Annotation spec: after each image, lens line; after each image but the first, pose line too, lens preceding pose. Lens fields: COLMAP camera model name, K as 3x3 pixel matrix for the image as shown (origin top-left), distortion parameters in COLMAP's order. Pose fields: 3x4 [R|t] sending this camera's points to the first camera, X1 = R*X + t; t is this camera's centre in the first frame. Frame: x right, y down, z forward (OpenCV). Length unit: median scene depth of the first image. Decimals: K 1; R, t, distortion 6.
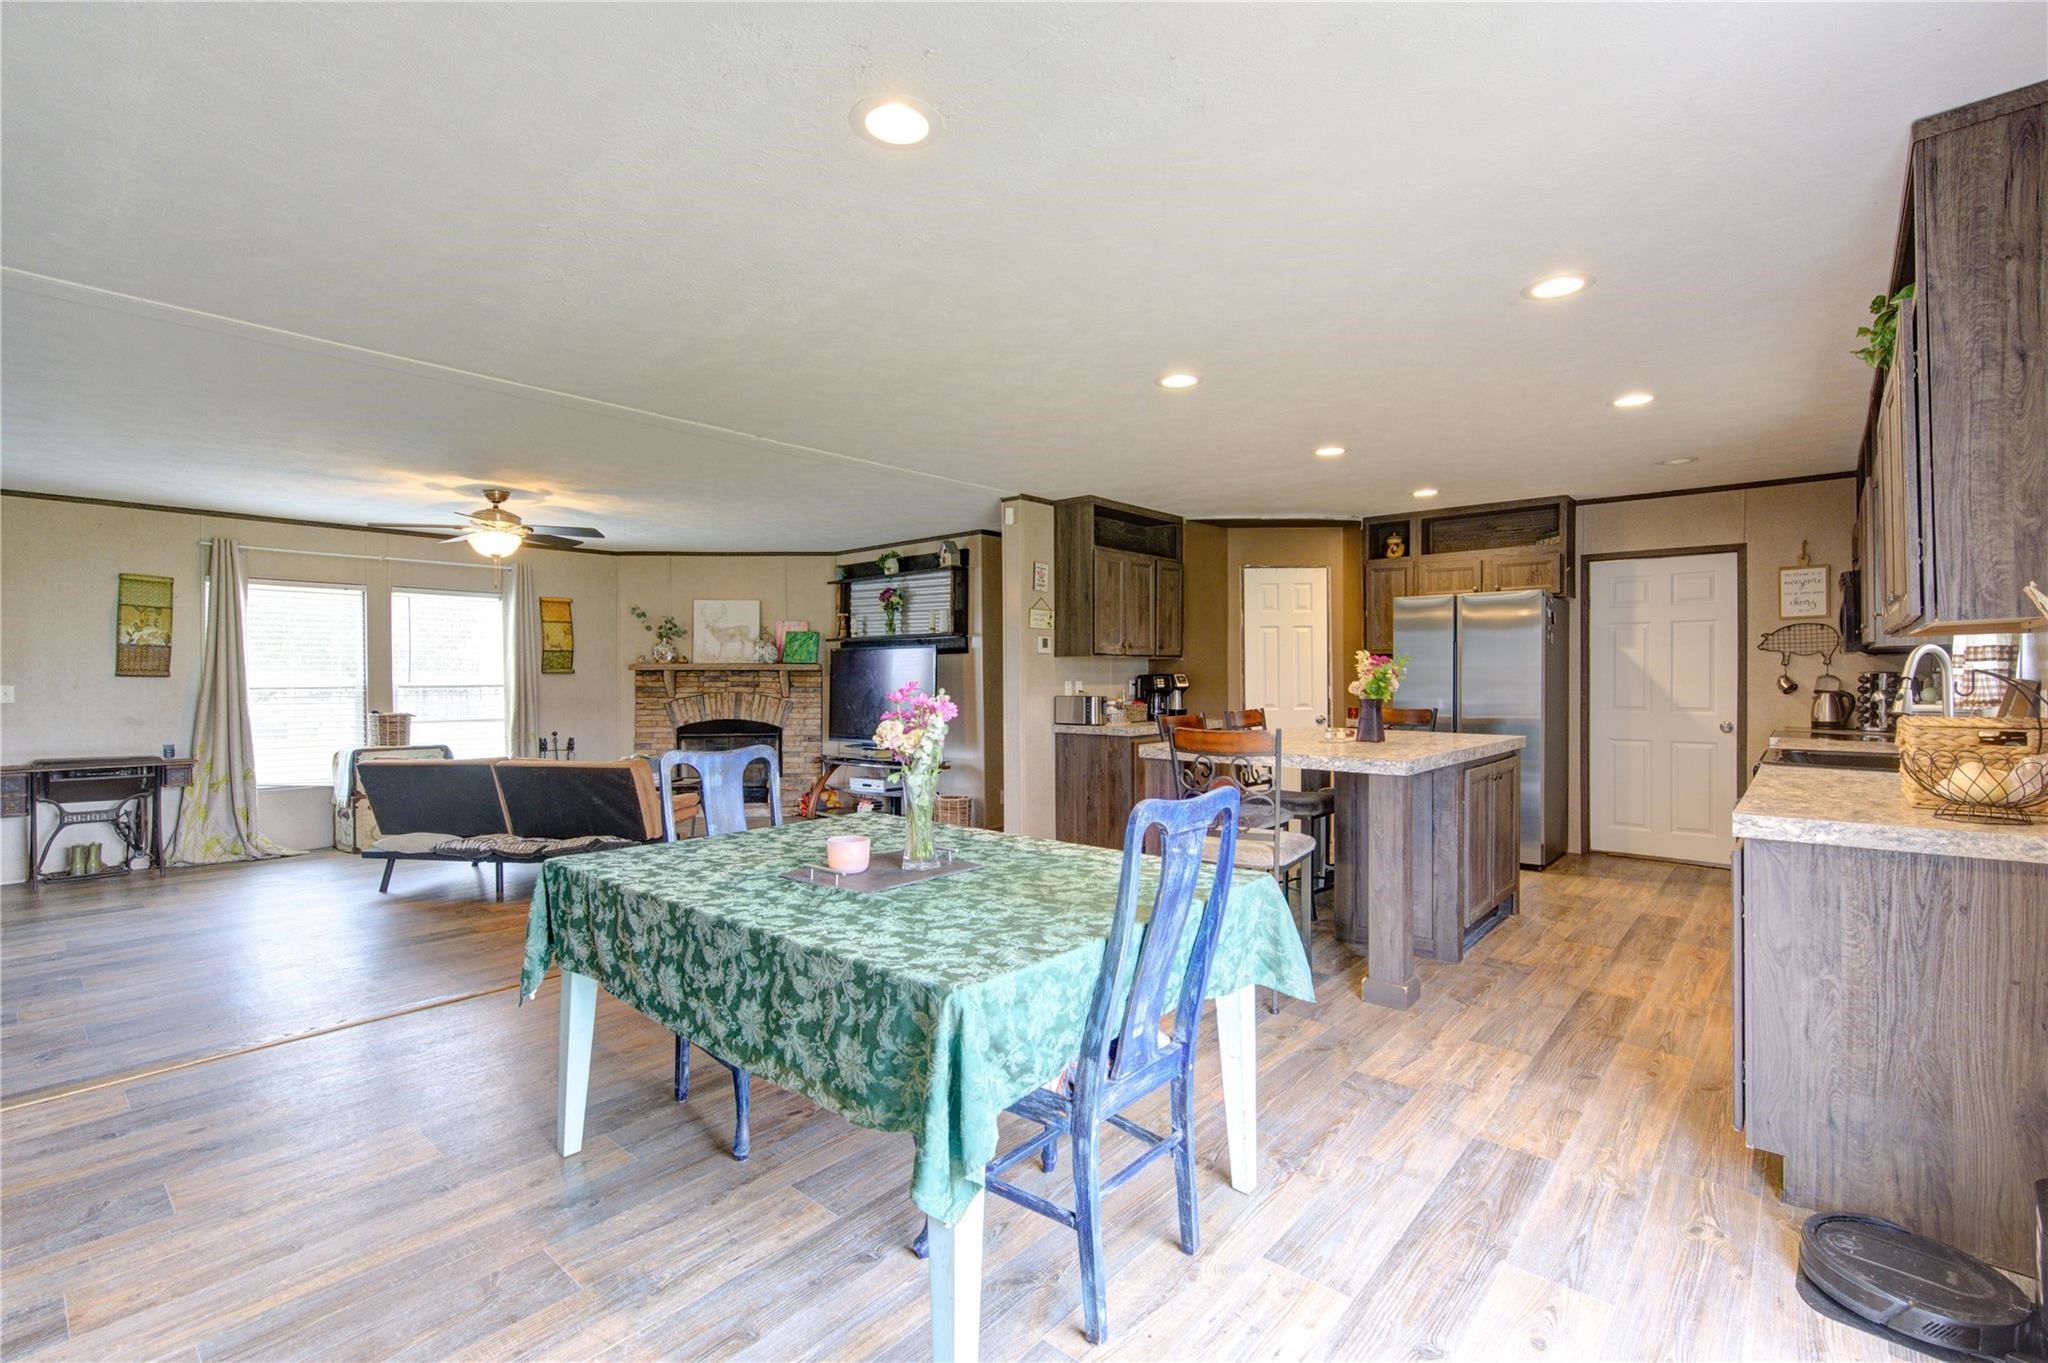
lens RADIAL K [[889.2, 0, 1023.5], [0, 889.2, 682.3], [0, 0, 1]] dist [-0.003499, -0.000267]
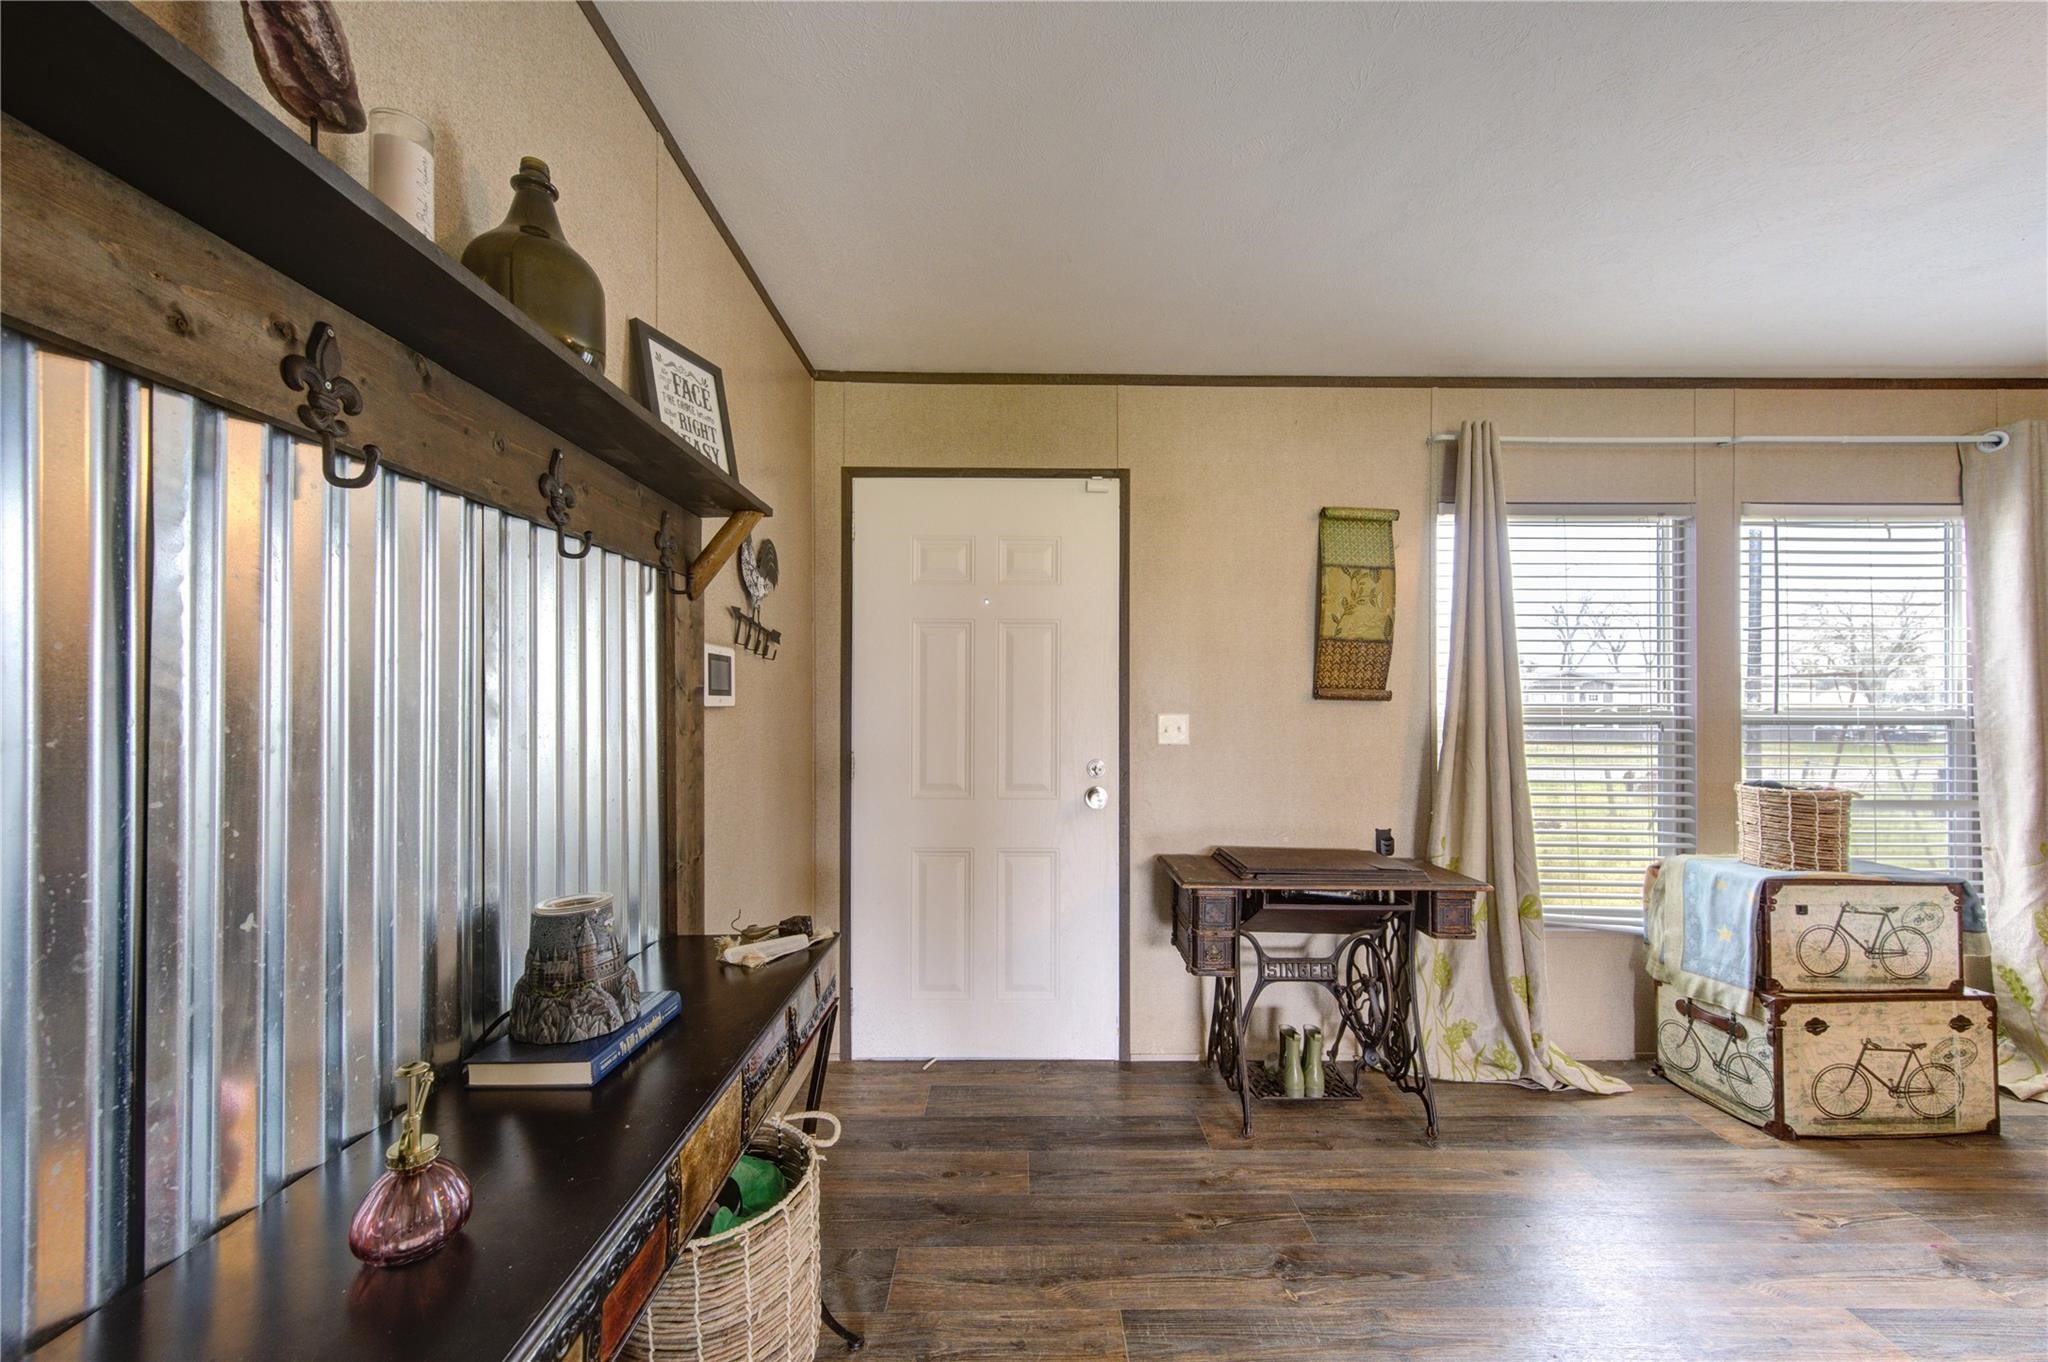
lens RADIAL K [[799.2, 0, 1022.1], [0, 799.2, 692.8], [0, 0, 1]] dist [0.000097, -0.000007]
pose [[0.677327, 0.000951, -0.735682, -0.747835], [-0.010562, 0.999909, -0.008431, -0.004299], [0.735607, 0.013481, 0.677275, 0.512881]]
